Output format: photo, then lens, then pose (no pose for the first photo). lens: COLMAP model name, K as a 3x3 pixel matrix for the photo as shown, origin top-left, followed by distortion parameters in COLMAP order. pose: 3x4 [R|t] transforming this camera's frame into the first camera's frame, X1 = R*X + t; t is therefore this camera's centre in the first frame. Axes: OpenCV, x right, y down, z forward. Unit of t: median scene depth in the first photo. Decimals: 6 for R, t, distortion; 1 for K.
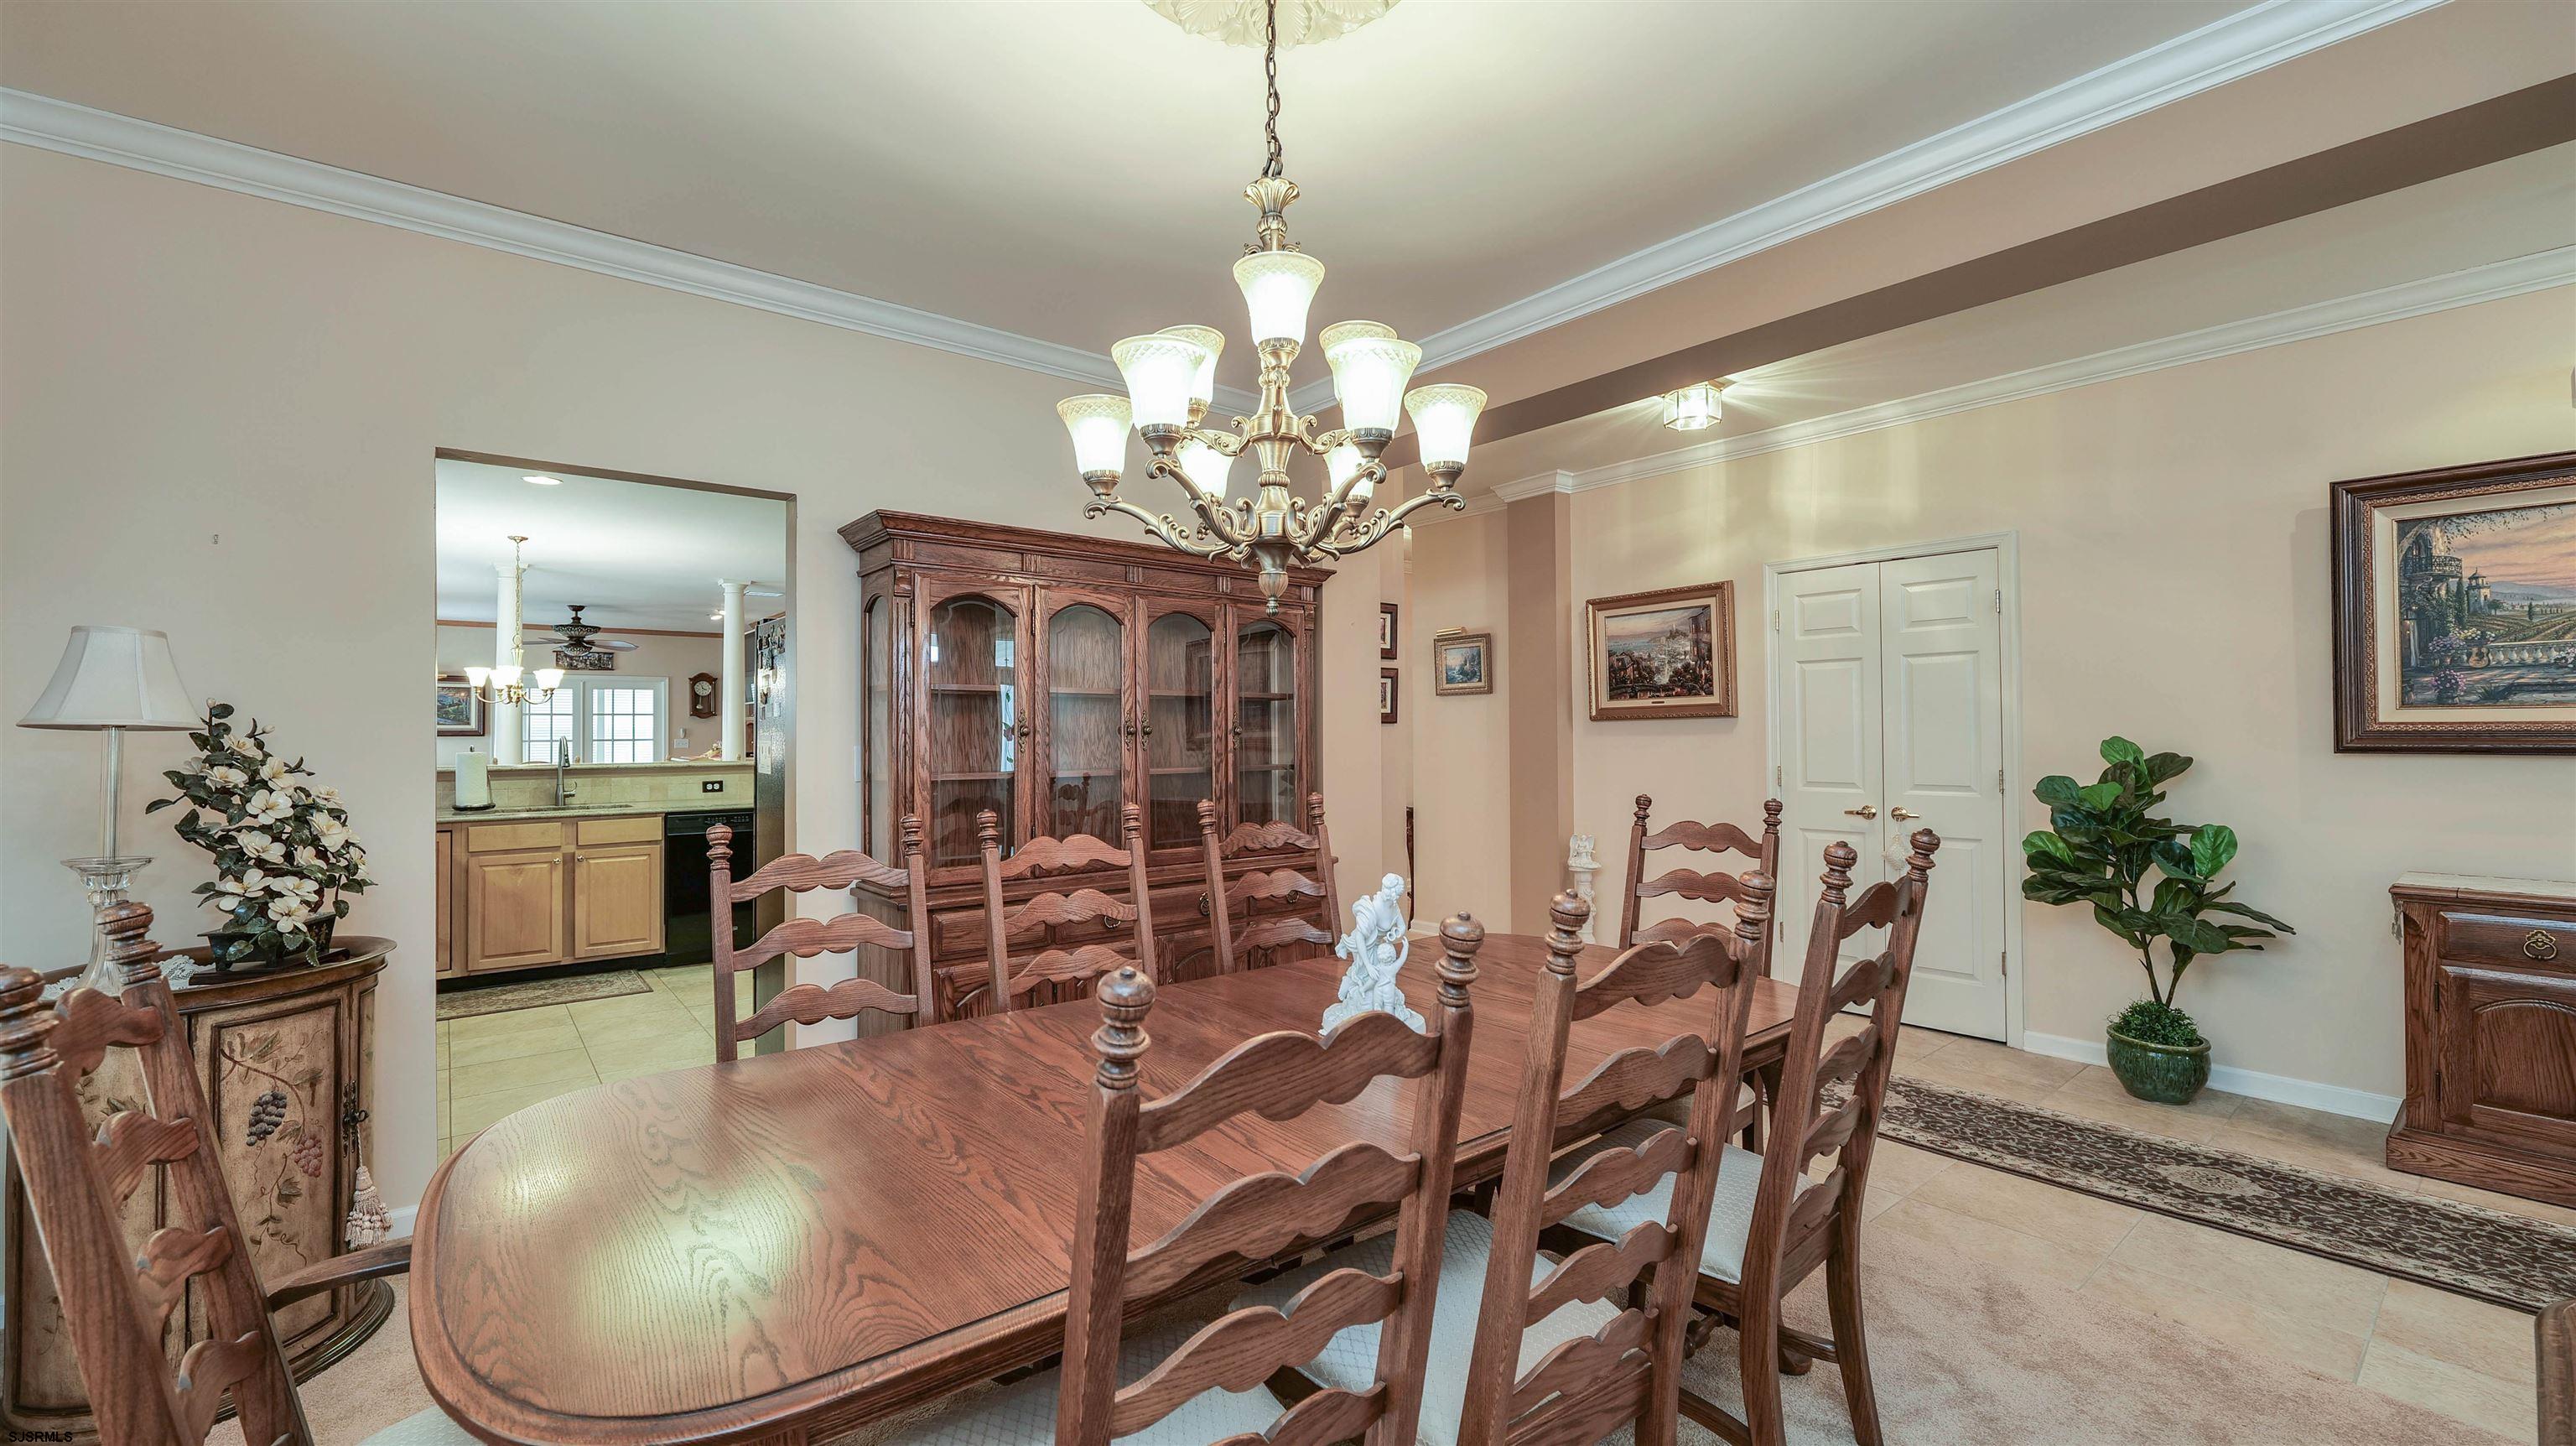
lens RADIAL K [[1040.6, 0, 1279.2], [0, 1040.6, 718.0], [0, 0, 1]] dist [-0.016892, 0.000342]
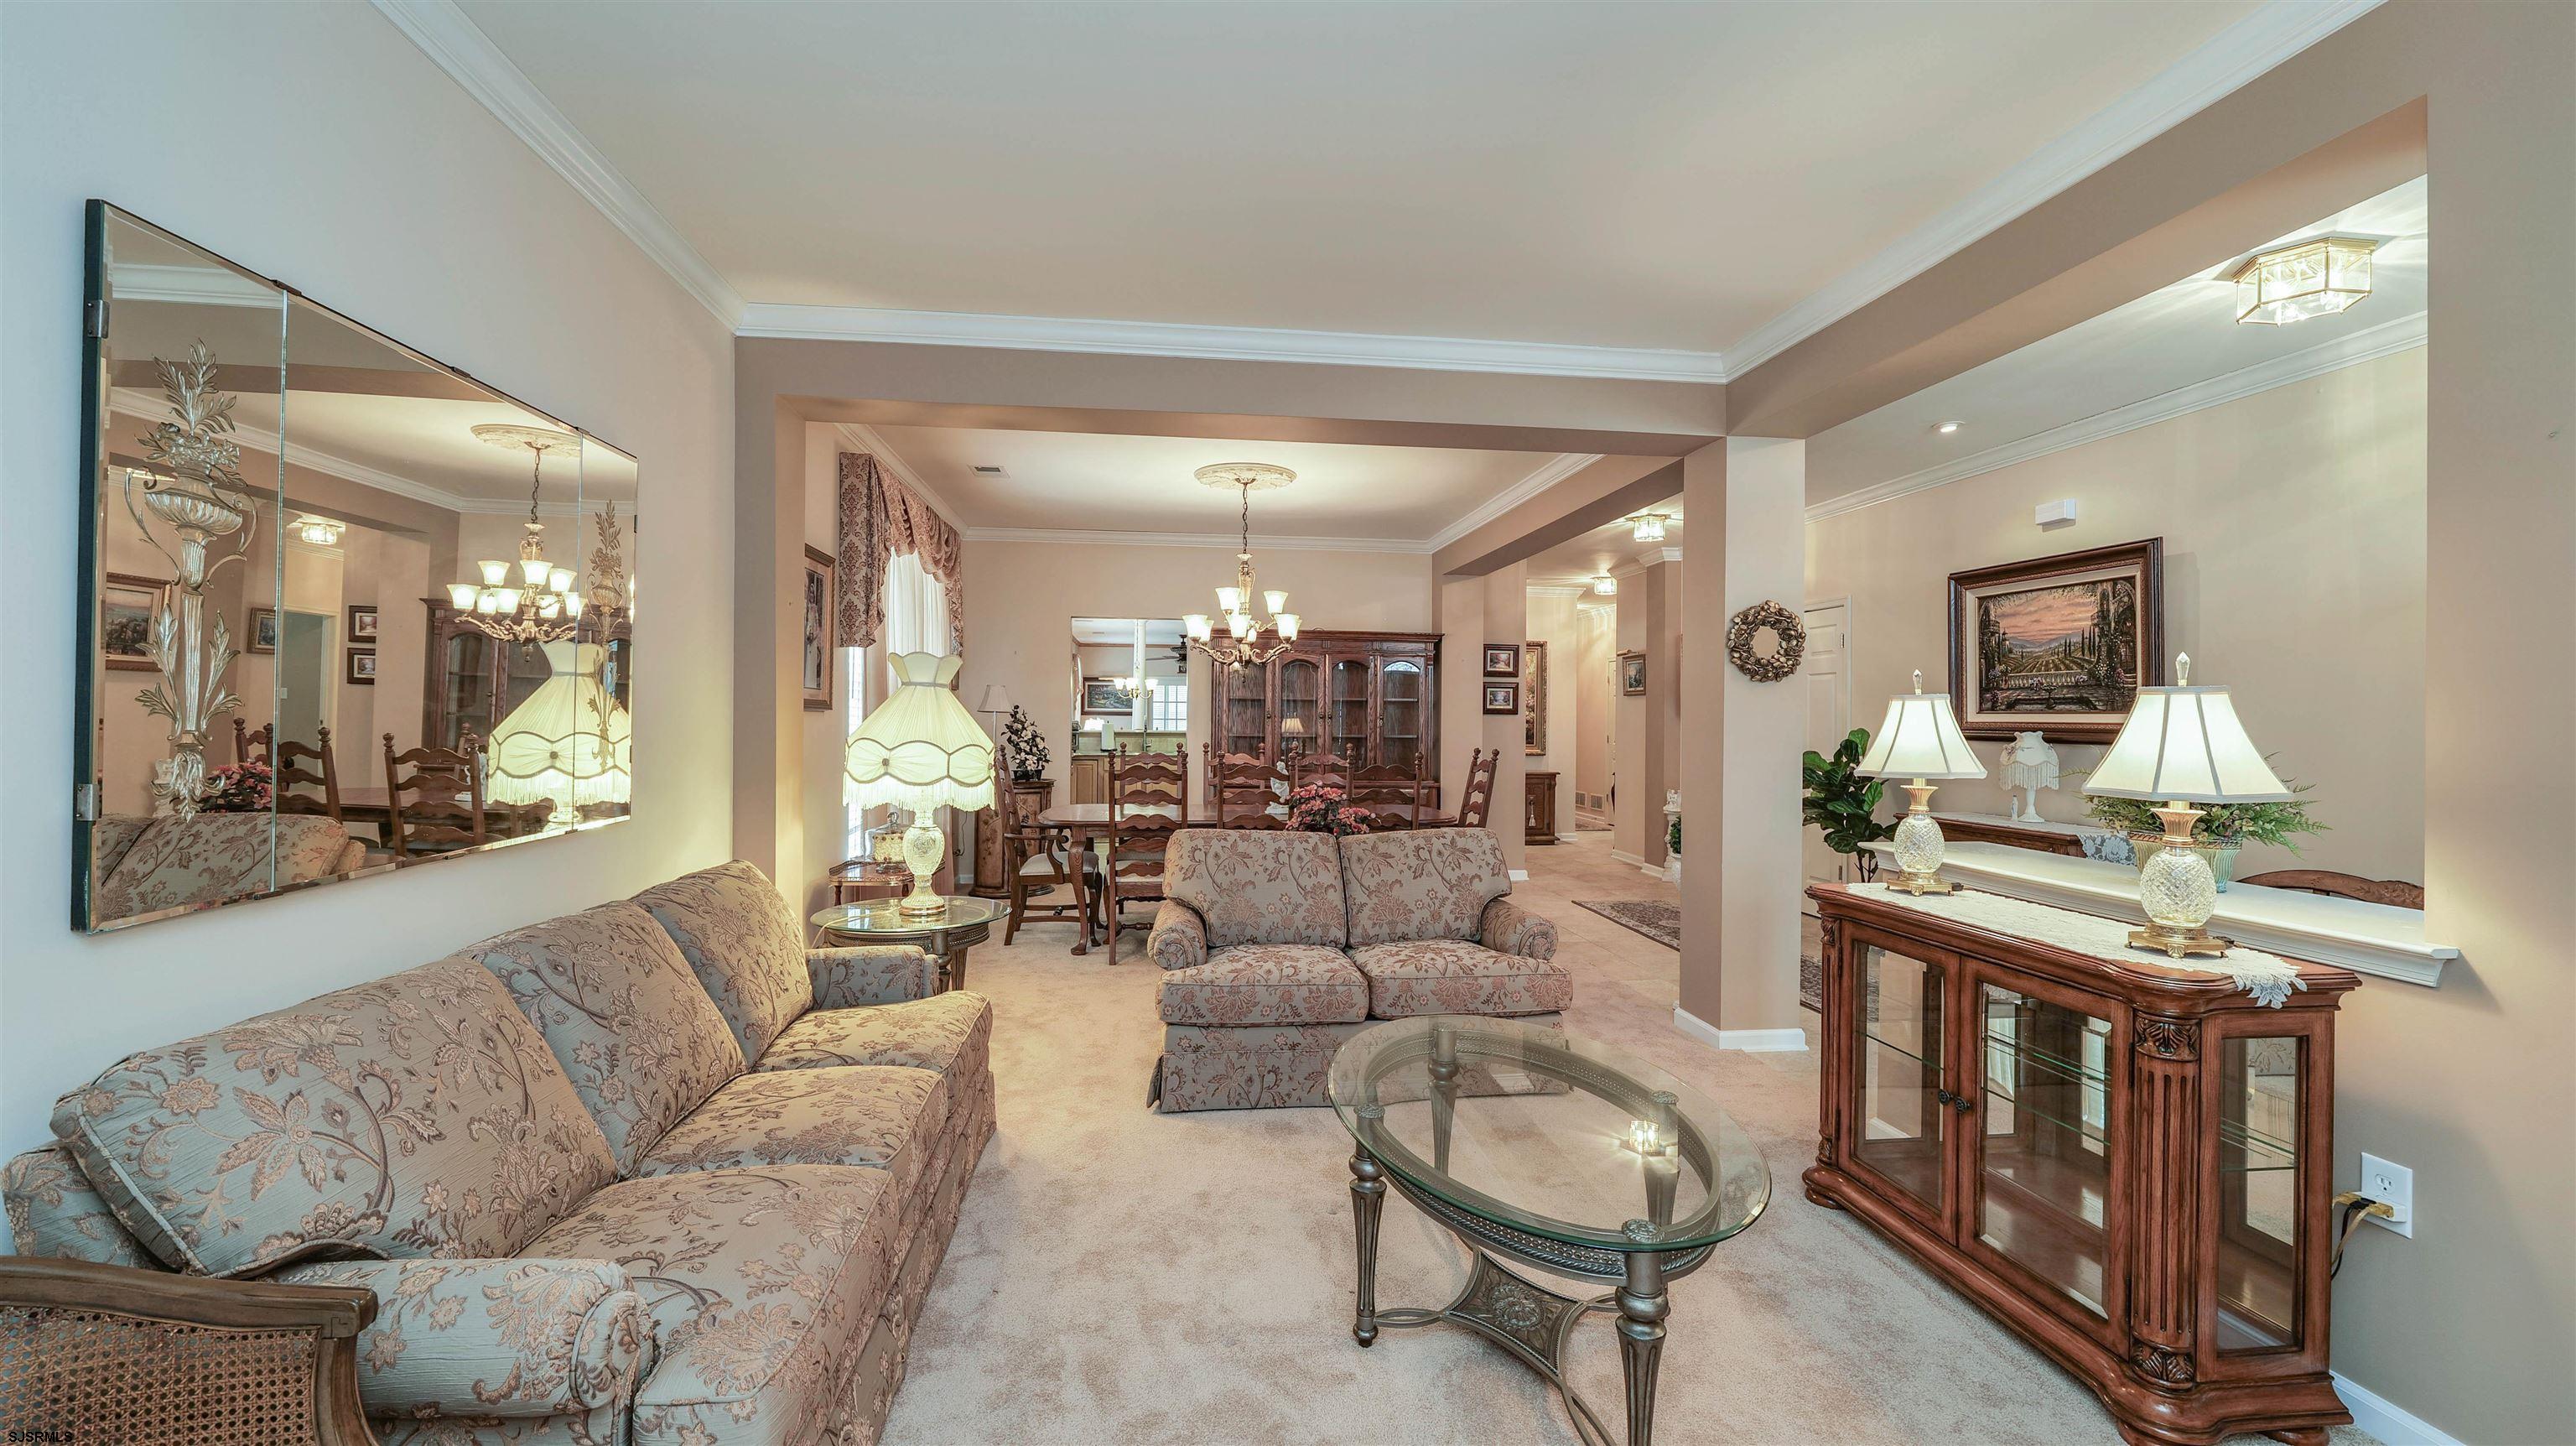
lens RADIAL K [[1040.6, 0, 1279.2], [0, 1040.6, 718.0], [0, 0, 1]] dist [-0.016892, 0.000342]
pose [[0.851318, 0.013297, -0.524482, 1.060111], [-0.007265, 0.999882, 0.013557, -0.016518], [0.524600, -0.007731, 0.851314, -1.033783]]
